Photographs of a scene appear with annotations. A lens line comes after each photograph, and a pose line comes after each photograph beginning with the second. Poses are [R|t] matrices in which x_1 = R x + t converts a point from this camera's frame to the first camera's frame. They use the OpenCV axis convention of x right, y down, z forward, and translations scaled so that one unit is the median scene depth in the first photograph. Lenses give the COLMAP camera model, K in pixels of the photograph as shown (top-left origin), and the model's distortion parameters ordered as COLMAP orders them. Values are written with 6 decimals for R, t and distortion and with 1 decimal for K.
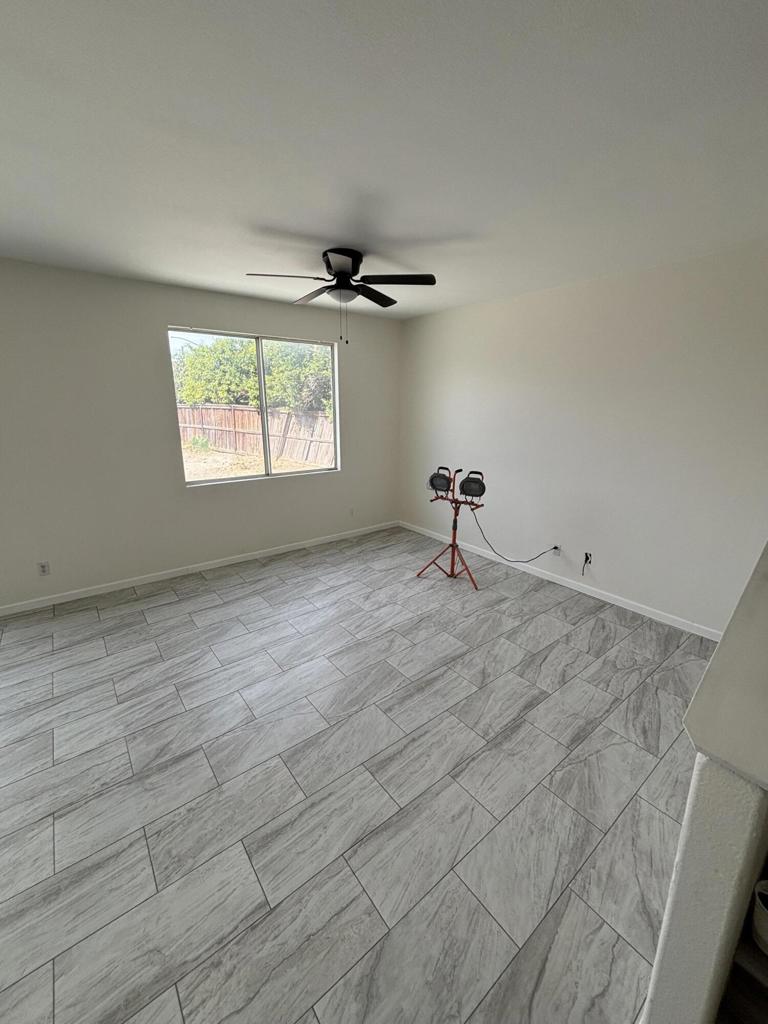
lens RADIAL K [[414.0, 0, 384.0], [0, 414.0, 512.0], [0, 0, 1]] dist [-0.016557, 0.011498]
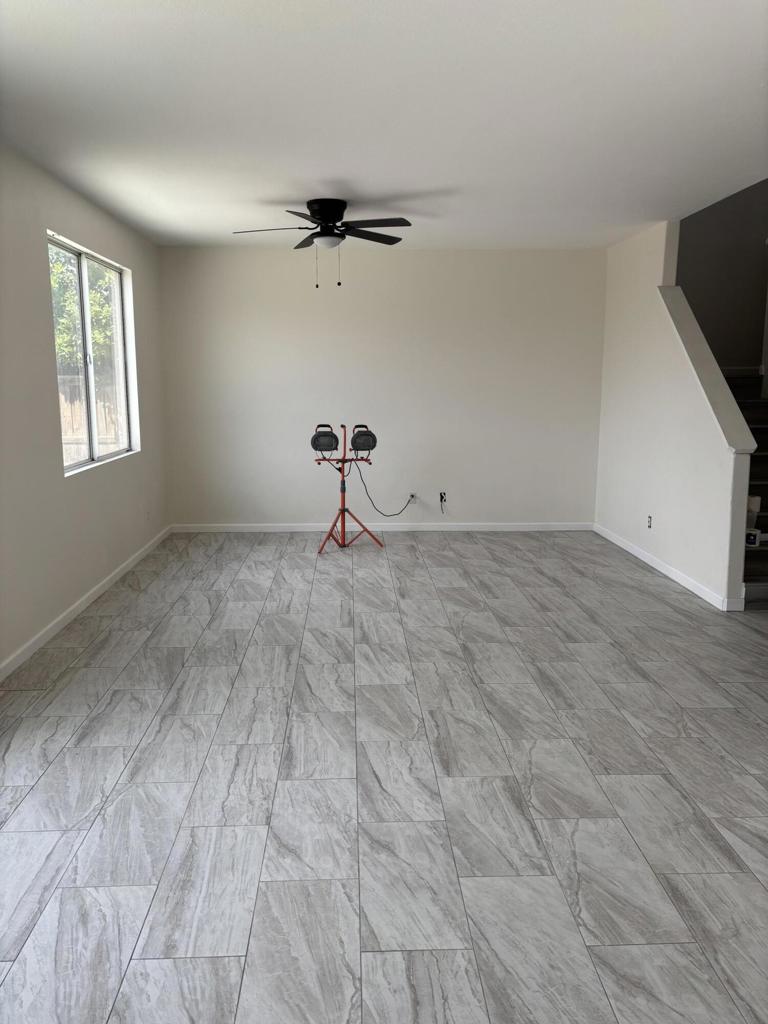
lens RADIAL K [[775.4, 0, 384.0], [0, 775.4, 512.0], [0, 0, 1]] dist [0.103396, -0.000986]
pose [[0.578000, -0.141538, 0.803668, -1.586693], [0.213414, 0.976786, 0.018539, 0.101263], [-0.787636, 0.160799, 0.594789, -0.103095]]
